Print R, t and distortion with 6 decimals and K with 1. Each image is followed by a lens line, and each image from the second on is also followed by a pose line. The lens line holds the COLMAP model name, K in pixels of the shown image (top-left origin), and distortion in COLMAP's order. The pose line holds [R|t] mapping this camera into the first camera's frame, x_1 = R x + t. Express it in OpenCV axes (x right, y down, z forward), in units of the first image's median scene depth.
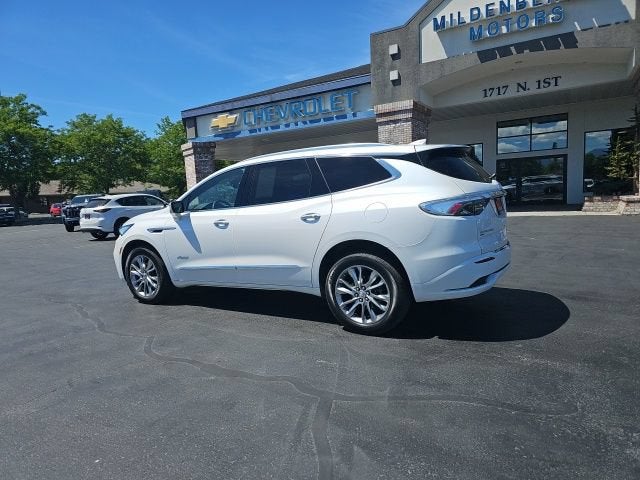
lens RADIAL K [[416.5, 0, 308.6], [0, 416.5, 238.9], [0, 0, 1]] dist [0.061320, -0.050345]
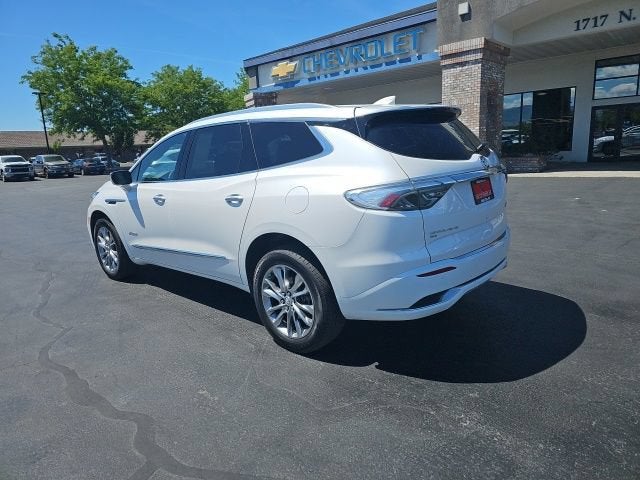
lens RADIAL K [[416.5, 0, 315.8], [0, 416.5, 226.9], [0, 0, 1]] dist [0.061320, -0.050345]
pose [[0.983809, 0.036493, -0.175466, 0.093654], [-0.020314, 0.995447, 0.093130, -0.024173], [0.178065, -0.088058, 0.980071, 0.074525]]
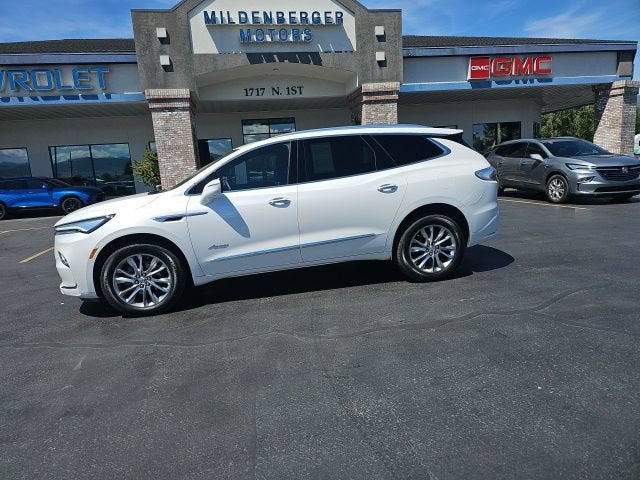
lens RADIAL K [[416.5, 0, 310.6], [0, 416.5, 239.3], [0, 0, 1]] dist [0.061320, -0.050345]
pose [[0.747459, -0.107155, 0.655609, -0.280199], [0.100600, 0.993781, 0.047734, 0.003065], [-0.656647, 0.030275, 0.753590, 0.092166]]
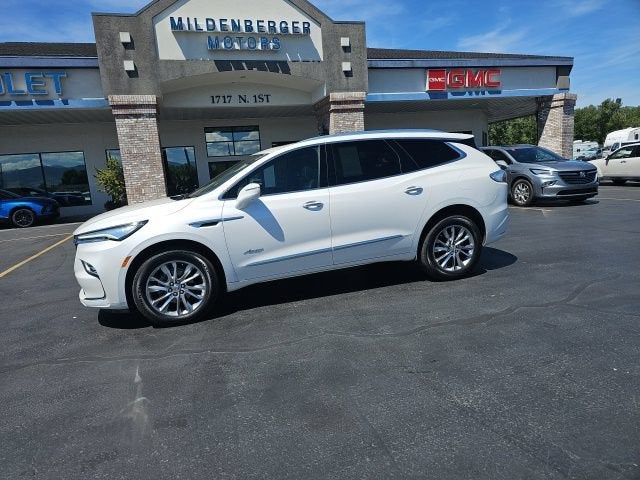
lens RADIAL K [[416.5, 0, 308.8], [0, 416.5, 239.3], [0, 0, 1]] dist [0.061320, -0.050345]
pose [[0.666536, -0.111290, 0.737119, -0.329300], [0.121593, 0.991782, 0.039790, 0.000255], [-0.735490, 0.063107, 0.674590, 0.137248]]
